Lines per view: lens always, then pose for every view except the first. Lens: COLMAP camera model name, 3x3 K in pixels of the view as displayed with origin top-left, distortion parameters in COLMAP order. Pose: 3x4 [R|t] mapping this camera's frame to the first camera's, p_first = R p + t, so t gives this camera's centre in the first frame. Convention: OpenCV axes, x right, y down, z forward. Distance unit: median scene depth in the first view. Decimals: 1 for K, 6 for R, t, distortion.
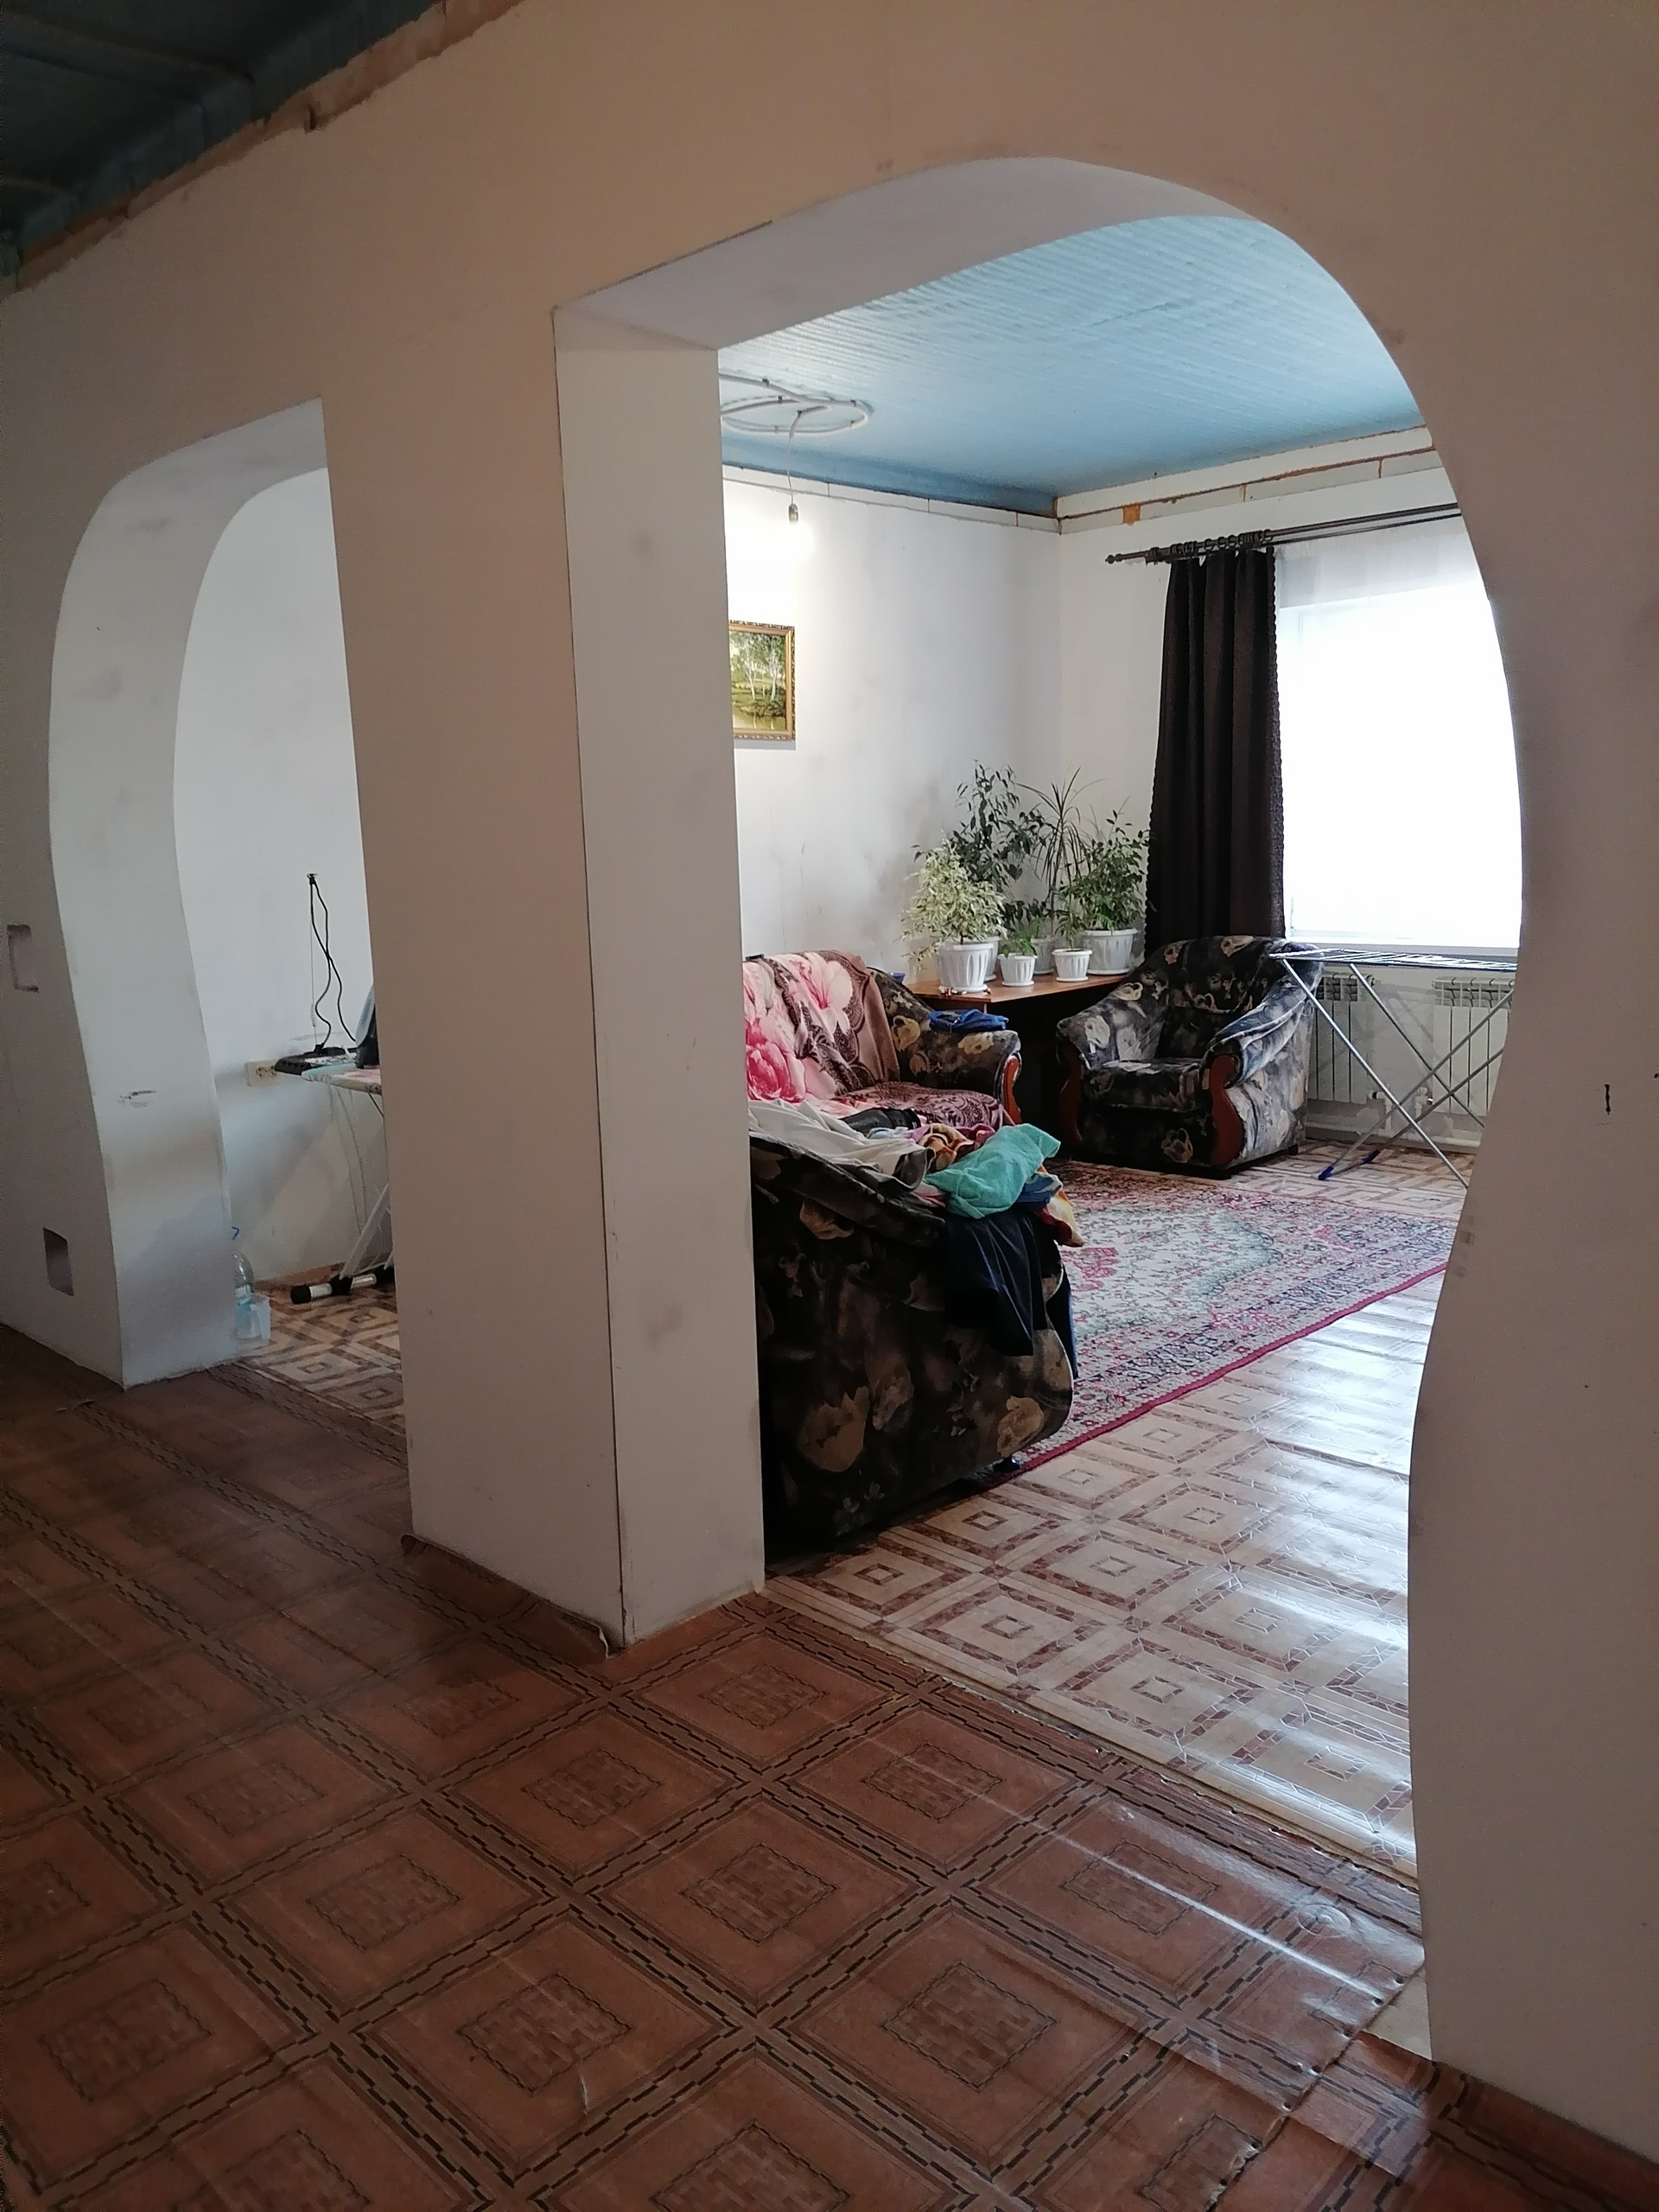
lens RADIAL K [[1669.9, 0, 842.2], [0, 1669.9, 1113.0], [0, 0, 1]] dist [0.100159, -0.134124]
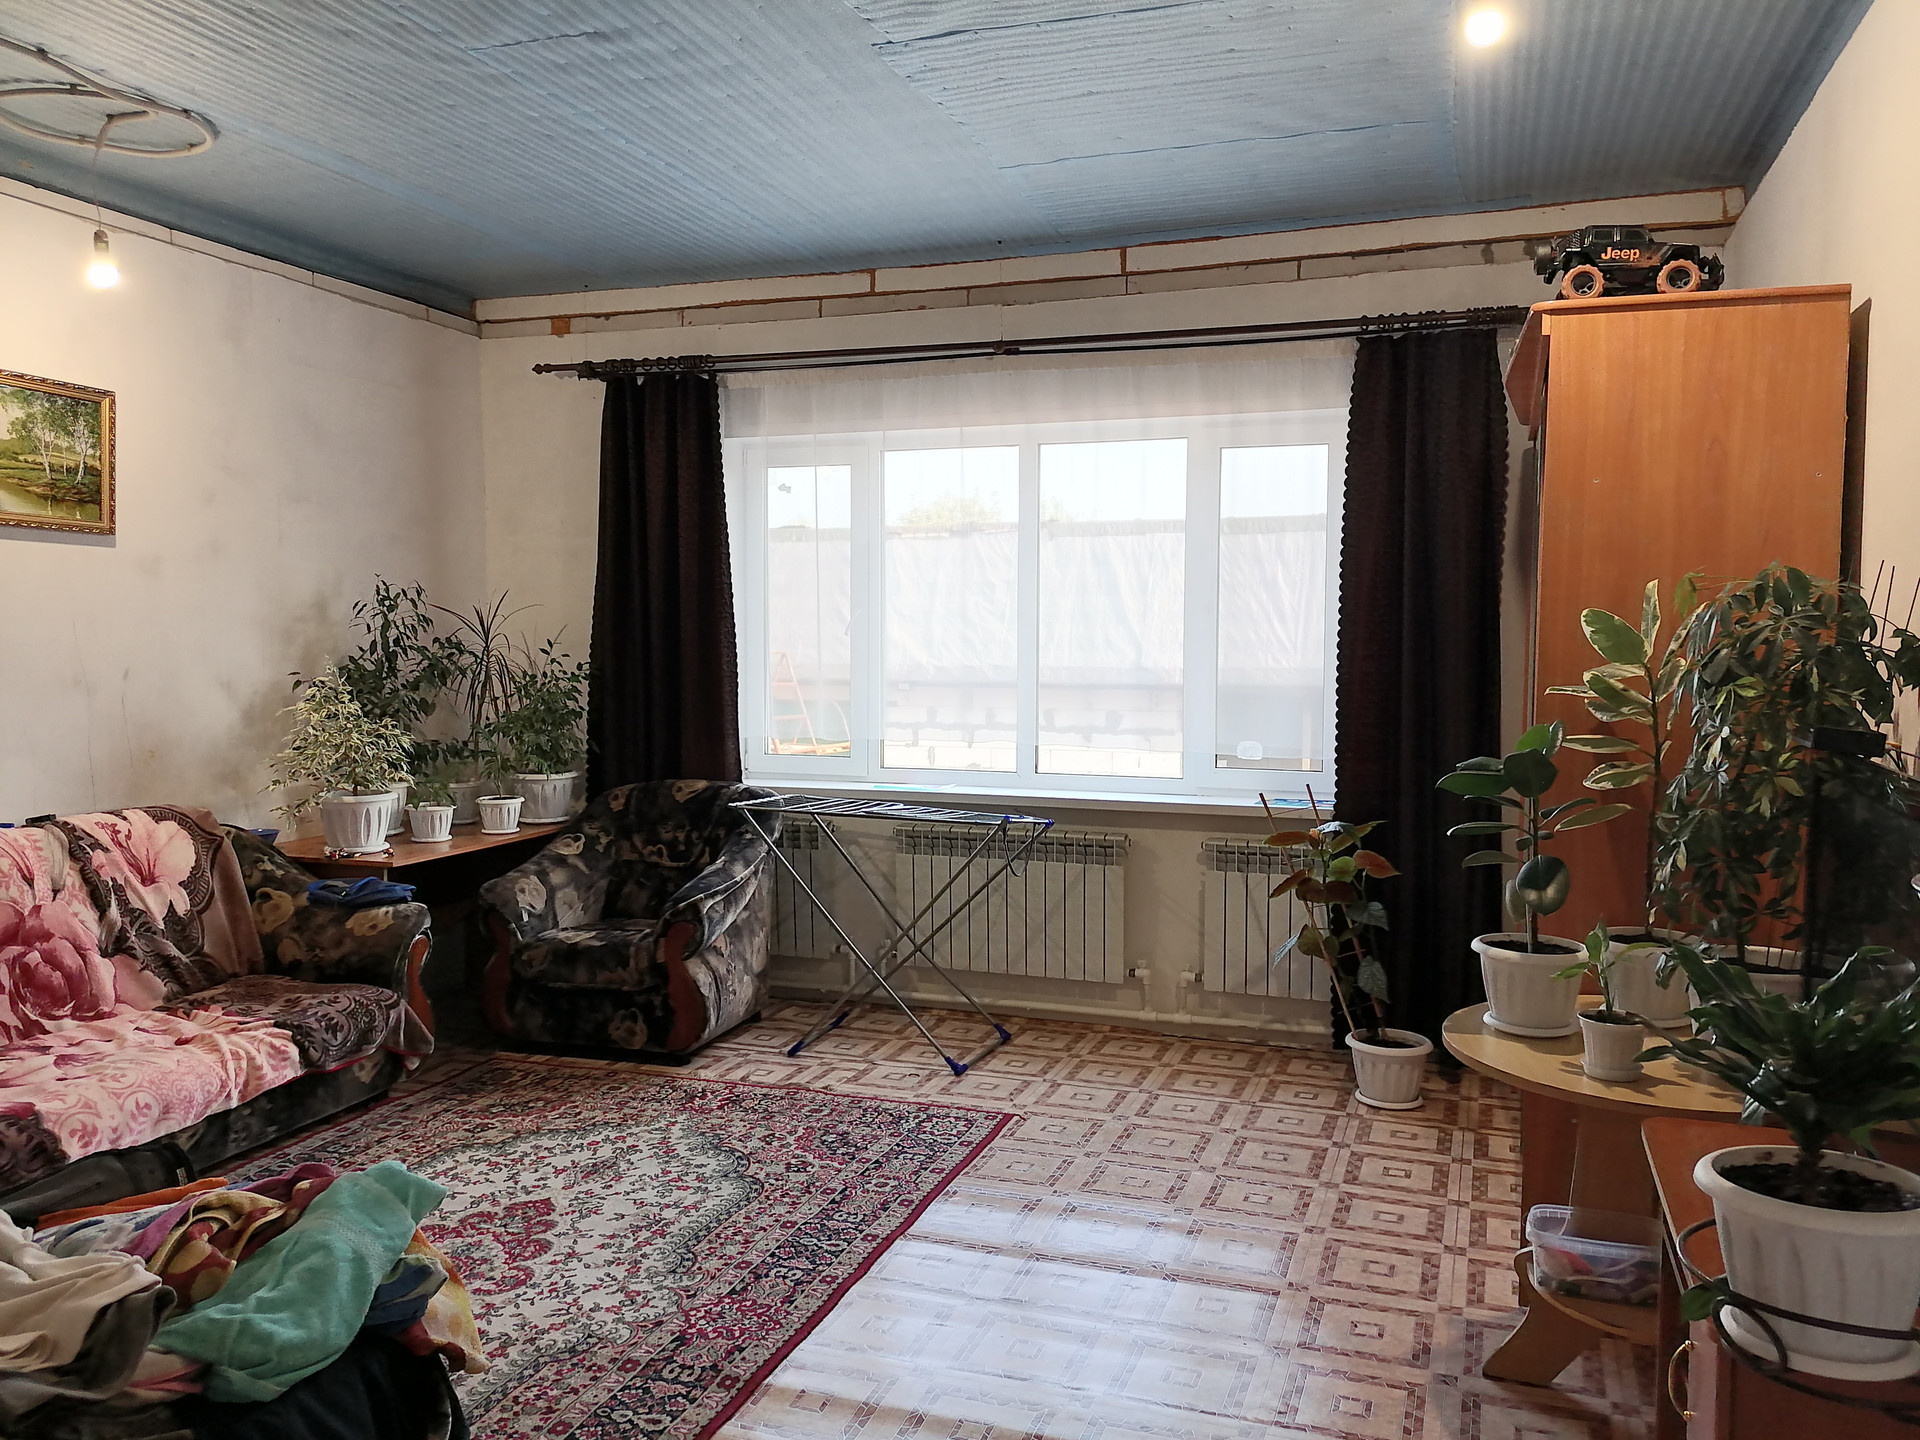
lens RADIAL K [[1449.5, 0, 975.3], [0, 1449.5, 719.4], [0, 0, 1]] dist [0.100159, -0.134124]
pose [[0.905209, 0.008857, 0.424875, 0.041980], [0.044561, 0.992293, -0.115624, -0.042518], [-0.422624, 0.123597, 0.897838, 0.236352]]
